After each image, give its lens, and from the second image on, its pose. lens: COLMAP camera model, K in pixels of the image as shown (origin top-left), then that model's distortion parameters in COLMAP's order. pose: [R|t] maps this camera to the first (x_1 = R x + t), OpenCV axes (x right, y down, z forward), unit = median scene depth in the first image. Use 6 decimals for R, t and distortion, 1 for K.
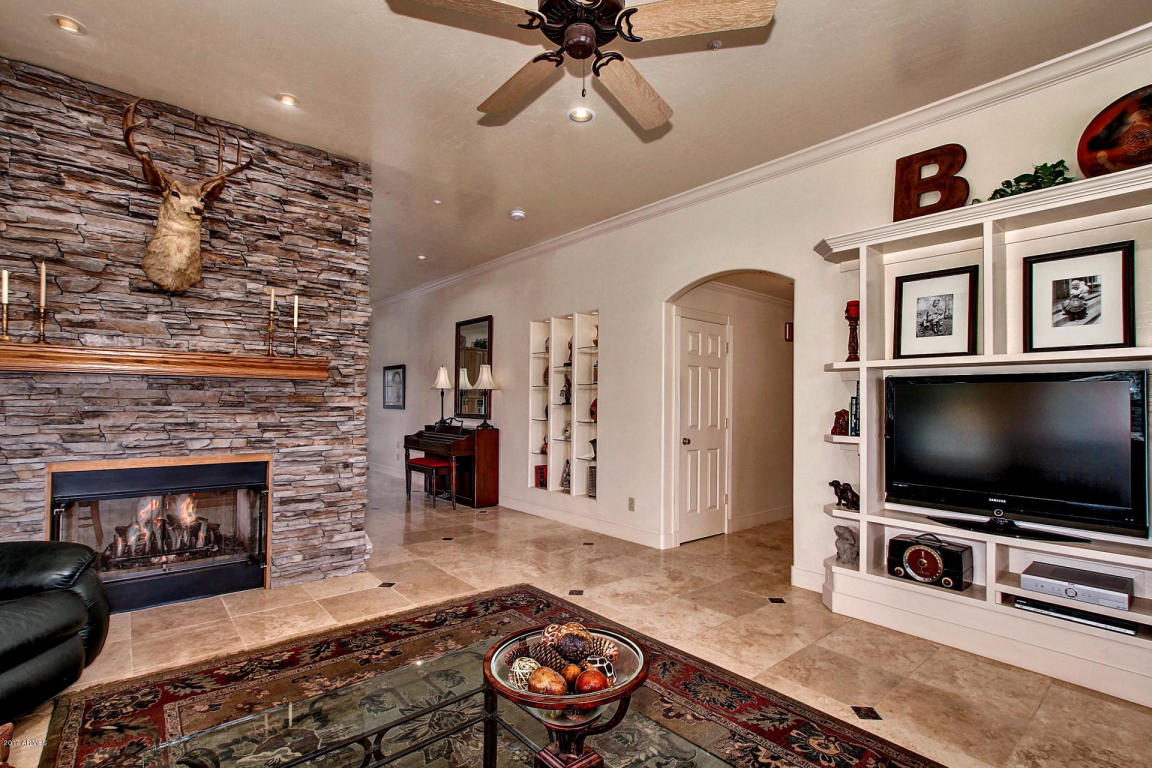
lens RADIAL K [[537.6, 0, 569.9], [0, 537.6, 400.0], [0, 0, 1]] dist [-0.027473, 0.001913]
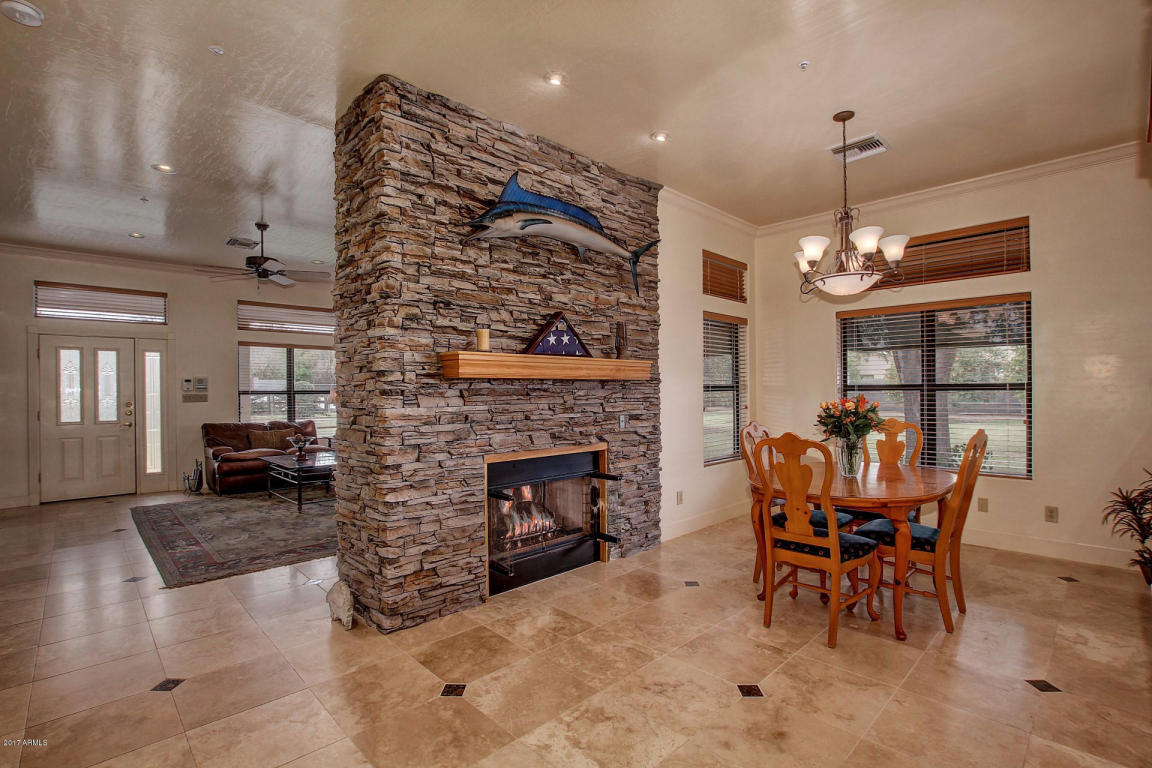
lens RADIAL K [[537.6, 0, 580.0], [0, 537.6, 381.8], [0, 0, 1]] dist [-0.027473, 0.001913]
pose [[-0.998062, -0.006862, -0.061849, -0.879110], [-0.005139, 0.999595, -0.027982, -0.009206], [0.062016, -0.027610, -0.997693, 2.296224]]
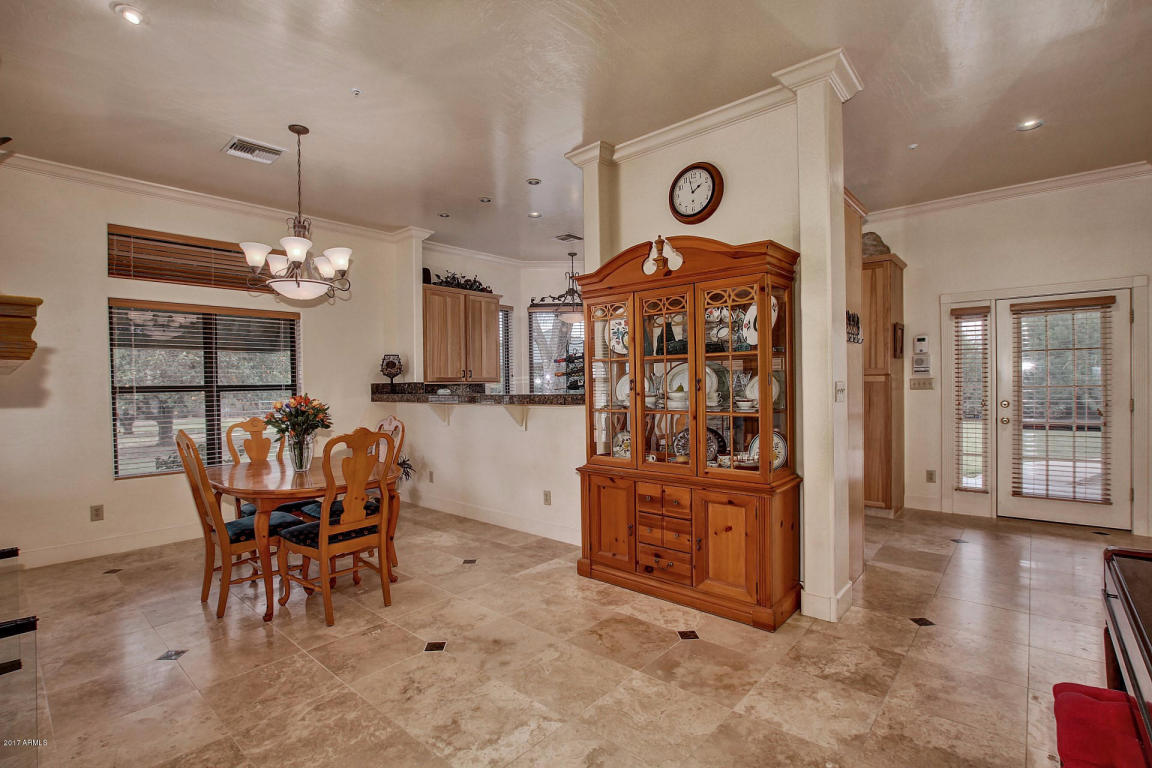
lens RADIAL K [[537.6, 0, 577.6], [0, 537.6, 391.4], [0, 0, 1]] dist [-0.027473, 0.001913]
pose [[0.144196, -0.001914, -0.989547, -0.302040], [0.033027, 0.999450, 0.002880, -0.003248], [0.988998, -0.033097, 0.144180, 1.691479]]
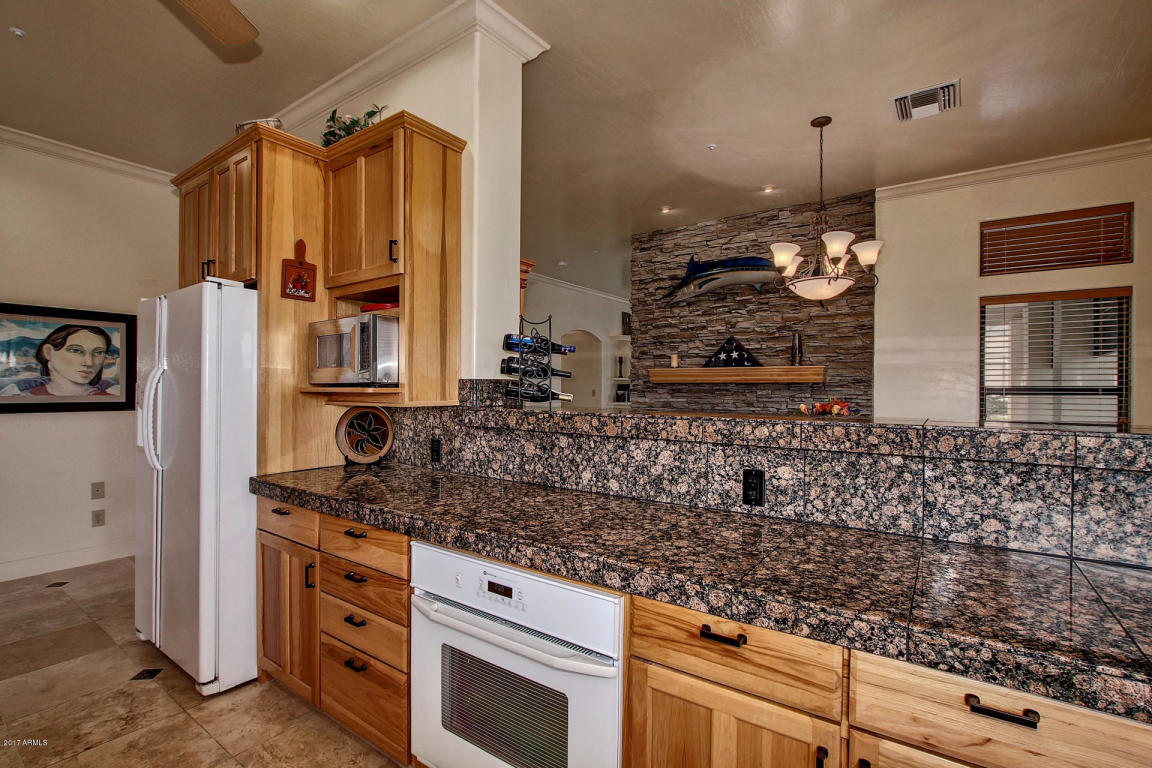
lens RADIAL K [[537.6, 0, 587.0], [0, 537.6, 386.1], [0, 0, 1]] dist [-0.027473, 0.001913]
pose [[-0.225949, -0.006967, 0.974114, -2.346757], [-0.023327, 0.999726, 0.001739, -0.028079], [-0.973860, -0.022330, -0.226050, 1.969382]]
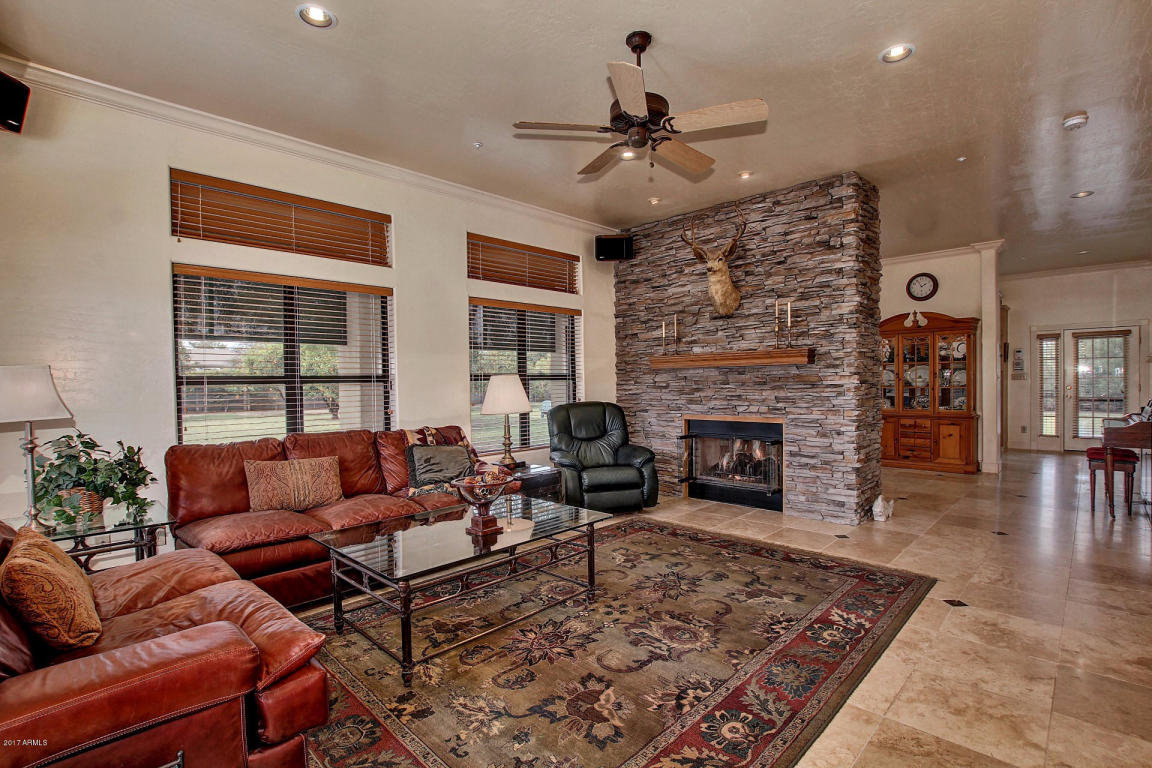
lens RADIAL K [[537.6, 0, 574.0], [0, 537.6, 386.5], [0, 0, 1]] dist [-0.027473, 0.001913]
pose [[0.080809, -0.001557, -0.996728, 0.859255], [0.025236, 0.999681, 0.000485, 0.003005], [0.996410, -0.025192, 0.080822, 0.372024]]
